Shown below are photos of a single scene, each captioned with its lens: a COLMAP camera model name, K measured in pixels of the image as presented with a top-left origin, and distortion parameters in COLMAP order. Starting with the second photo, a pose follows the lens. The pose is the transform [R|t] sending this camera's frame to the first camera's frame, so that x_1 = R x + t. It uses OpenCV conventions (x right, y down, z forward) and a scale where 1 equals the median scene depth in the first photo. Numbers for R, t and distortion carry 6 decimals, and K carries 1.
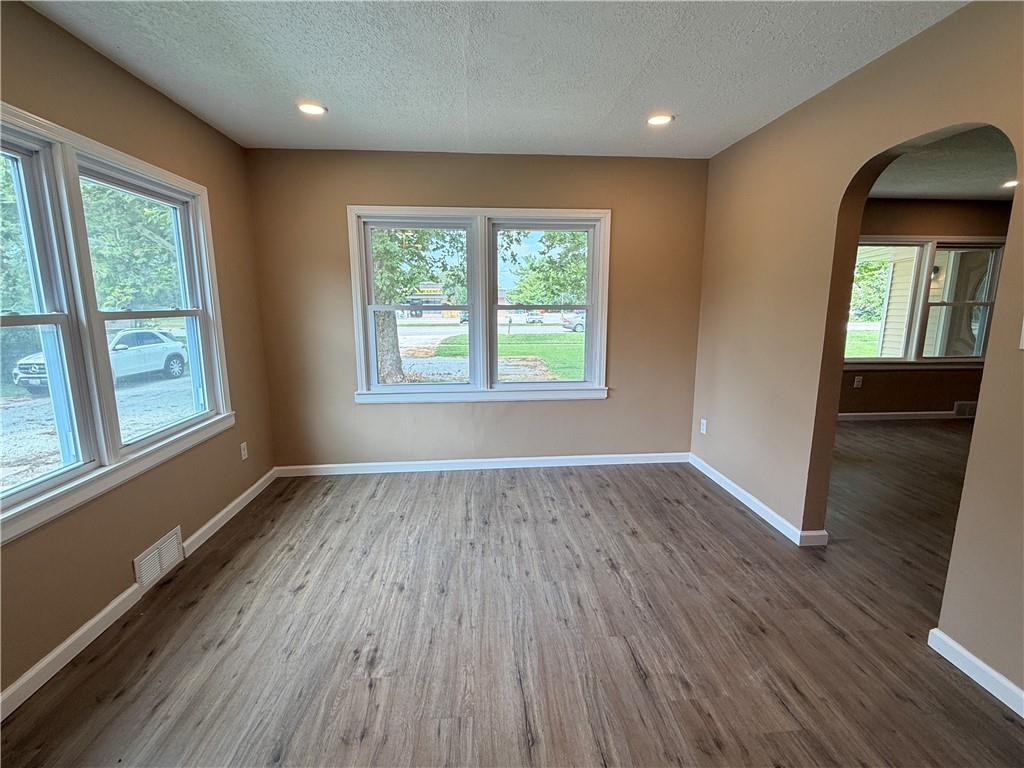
lens RADIAL K [[472.3, 0, 514.3], [0, 472.3, 390.3], [0, 0, 1]] dist [-0.003125, -0.001335]
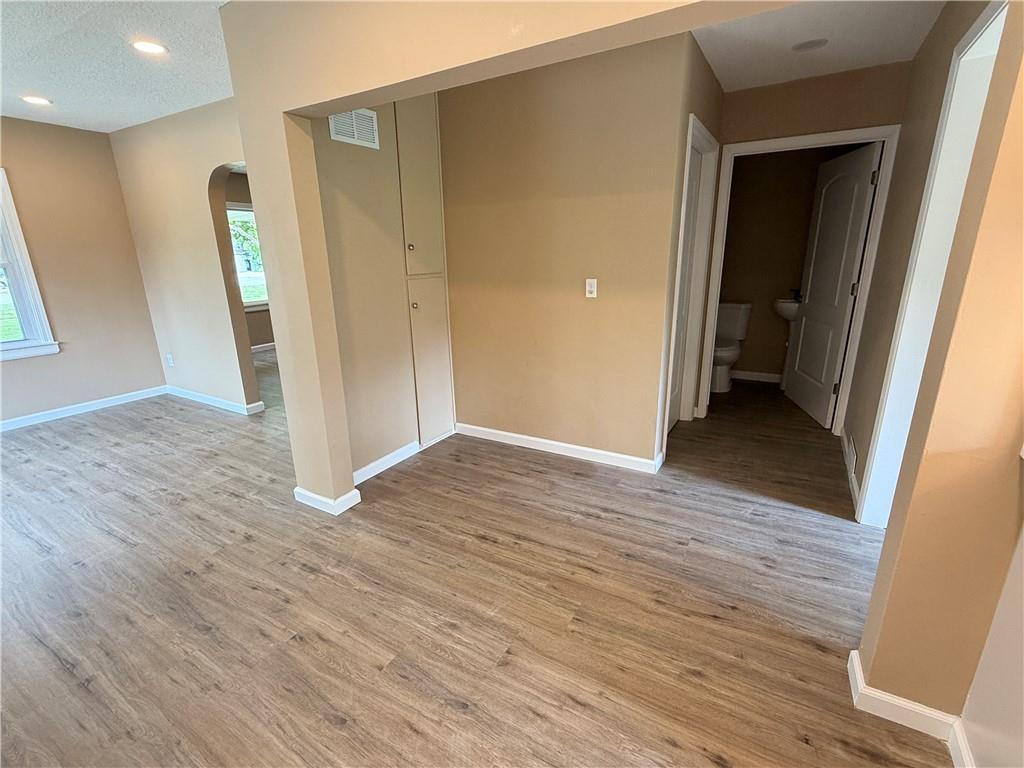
lens RADIAL K [[472.3, 0, 514.3], [0, 472.3, 390.3], [0, 0, 1]] dist [-0.003125, -0.001335]
pose [[0.574218, -0.238390, 0.783226, -0.091596], [0.164491, 0.970754, 0.174872, 0.118886], [-0.802007, 0.028419, 0.596638, -0.627117]]
